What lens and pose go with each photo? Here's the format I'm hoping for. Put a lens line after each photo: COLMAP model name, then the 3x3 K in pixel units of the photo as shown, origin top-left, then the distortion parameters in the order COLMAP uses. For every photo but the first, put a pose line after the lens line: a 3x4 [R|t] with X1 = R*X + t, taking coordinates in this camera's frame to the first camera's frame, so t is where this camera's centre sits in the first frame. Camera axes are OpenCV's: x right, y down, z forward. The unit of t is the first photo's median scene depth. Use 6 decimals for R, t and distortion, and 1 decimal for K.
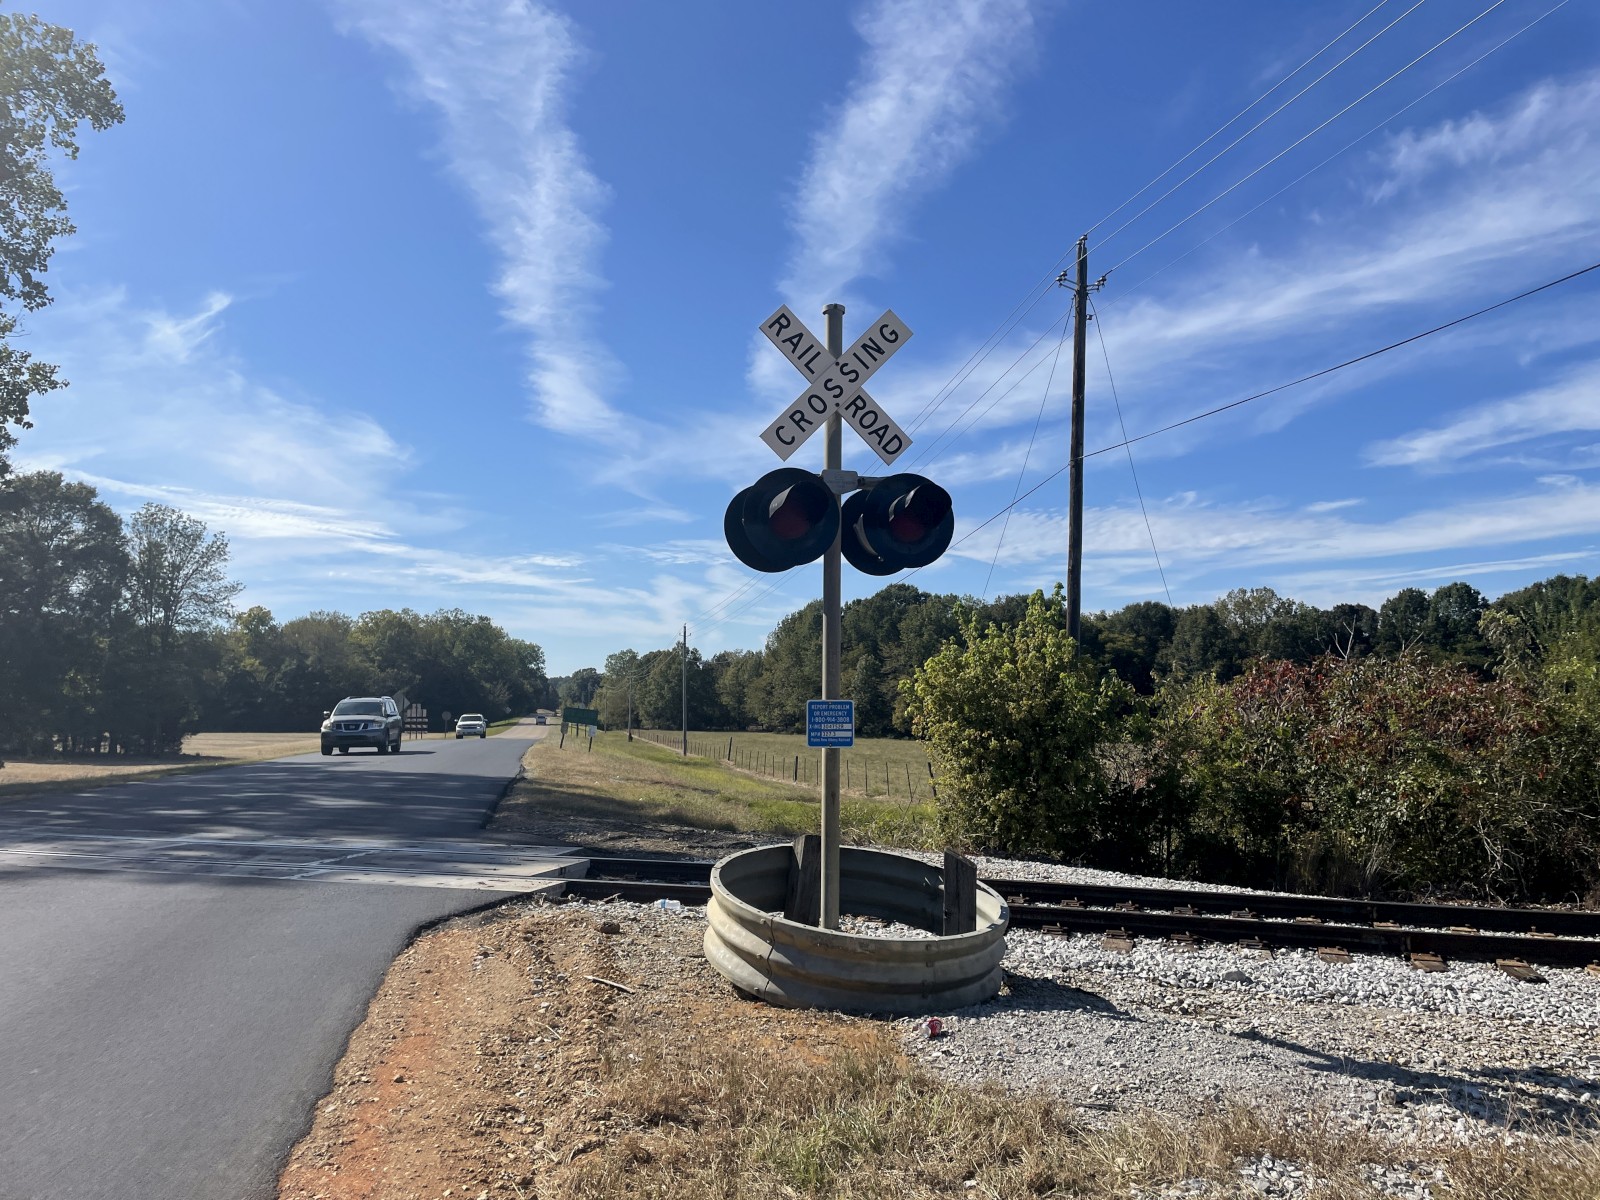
lens RADIAL K [[1200.2, 0, 810.5], [0, 1200.2, 578.1], [0, 0, 1]] dist [0.087885, -0.100200]
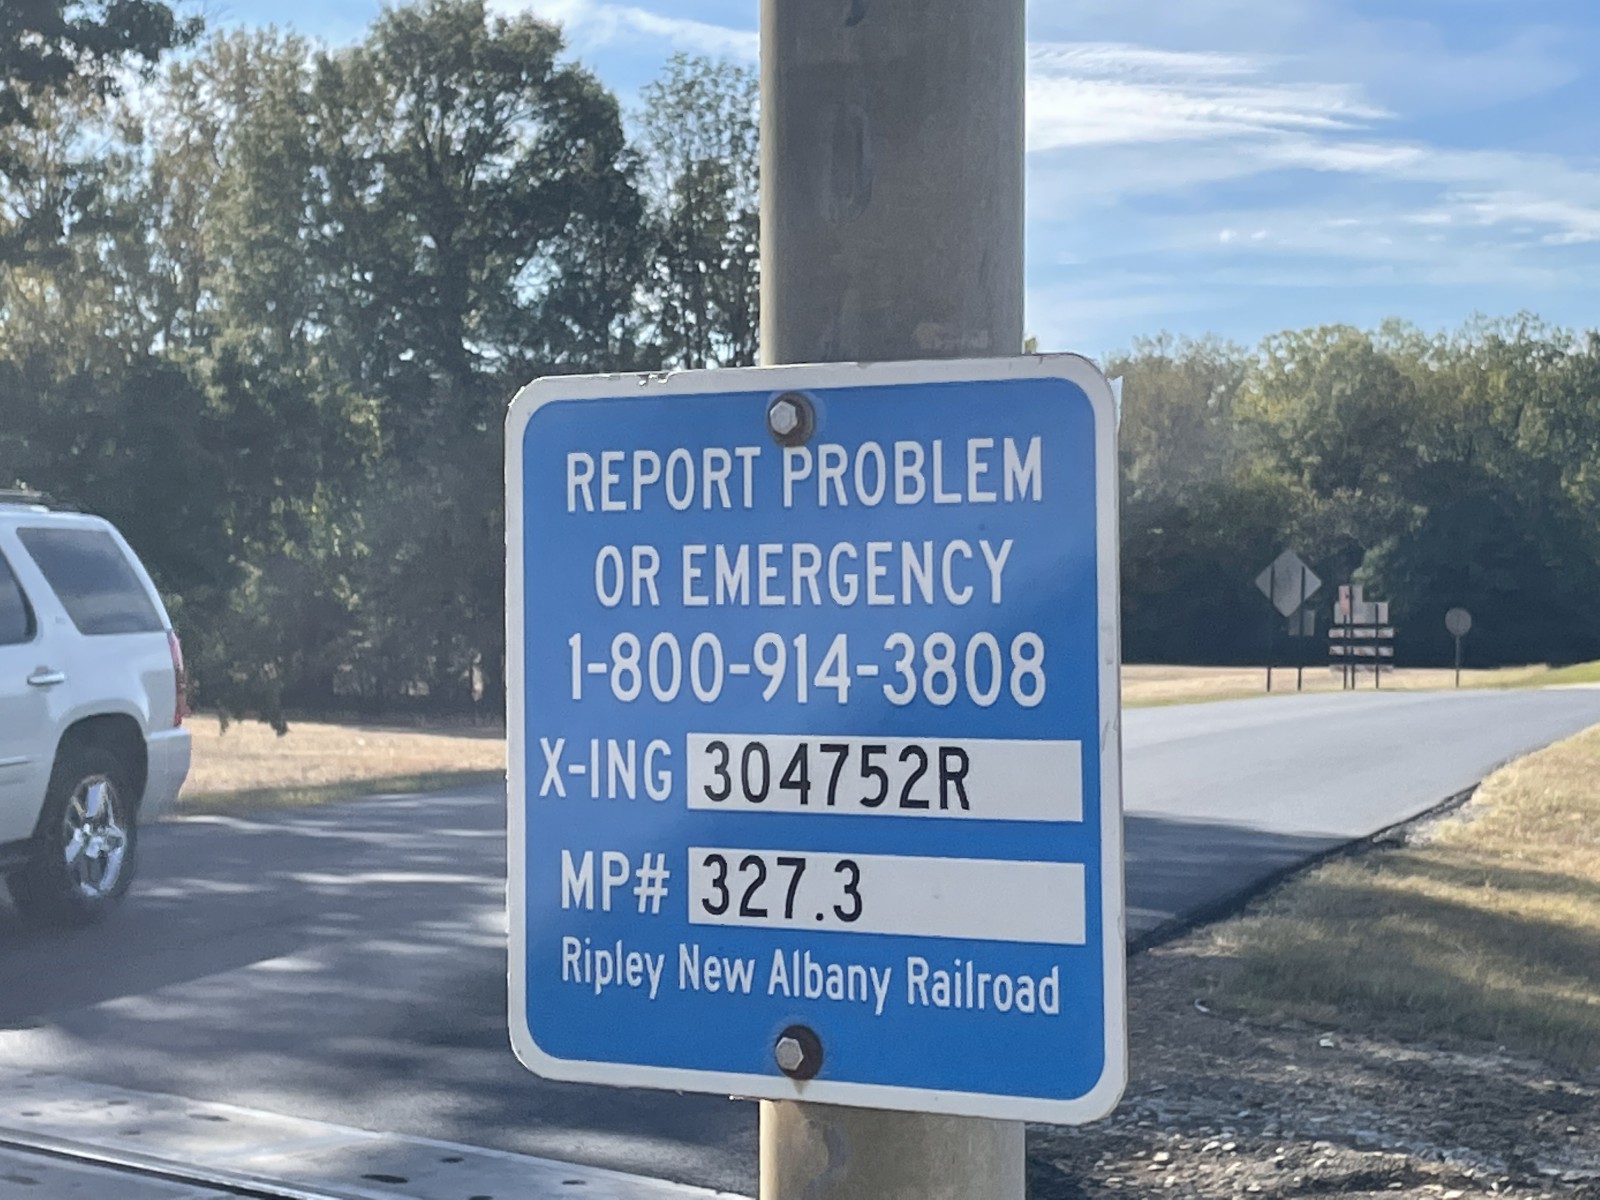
lens RADIAL K [[3464.3, 0, 820.5], [0, 3464.3, 639.1], [0, 0, 1]] dist [0.113545, 0.000000]
pose [[0.879304, 0.005660, -0.476227, 0.065806], [0.050765, 0.993119, 0.105536, 0.051319], [0.473547, -0.116974, 0.872966, 0.484546]]
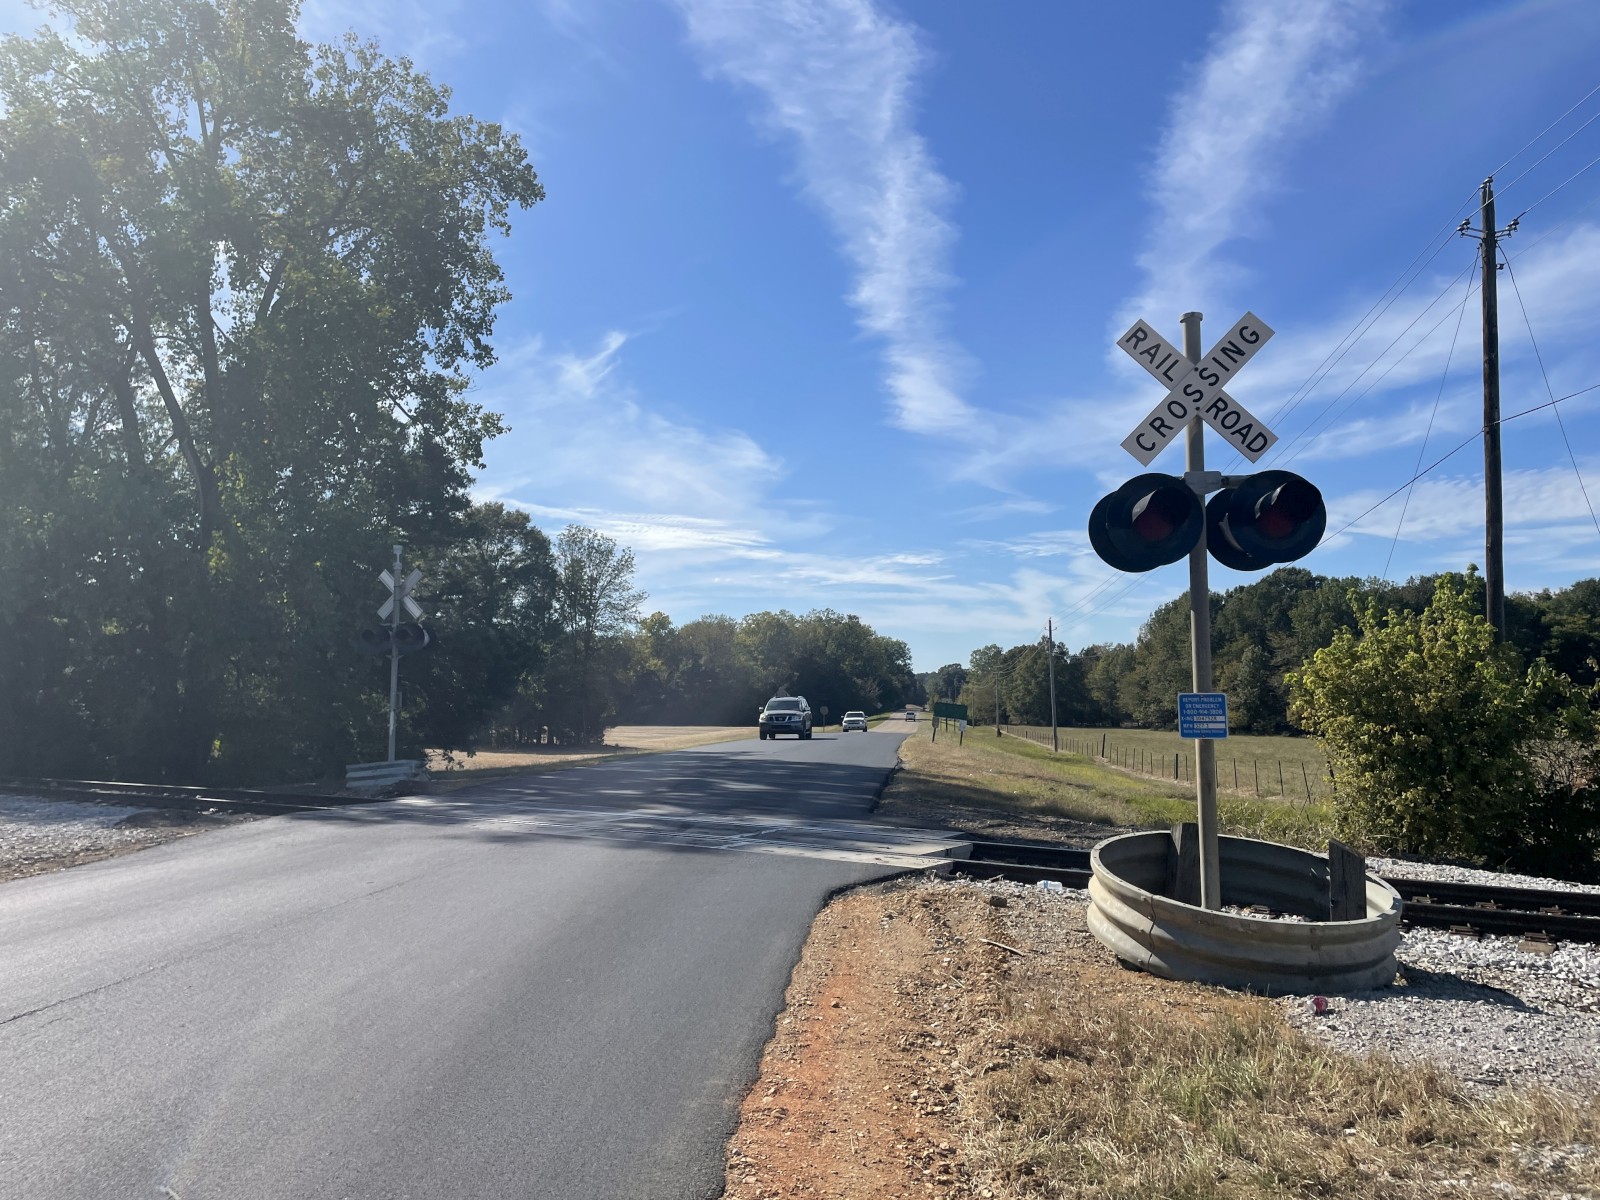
lens RADIAL K [[1200.2, 0, 786.0], [0, 1200.2, 580.3], [0, 0, 1]] dist [0.087885, -0.100200]
pose [[0.949046, -0.038156, -0.312821, 0.004069], [0.039955, 0.999201, -0.000660, -0.005666], [0.312596, -0.011873, 0.949812, -0.063262]]
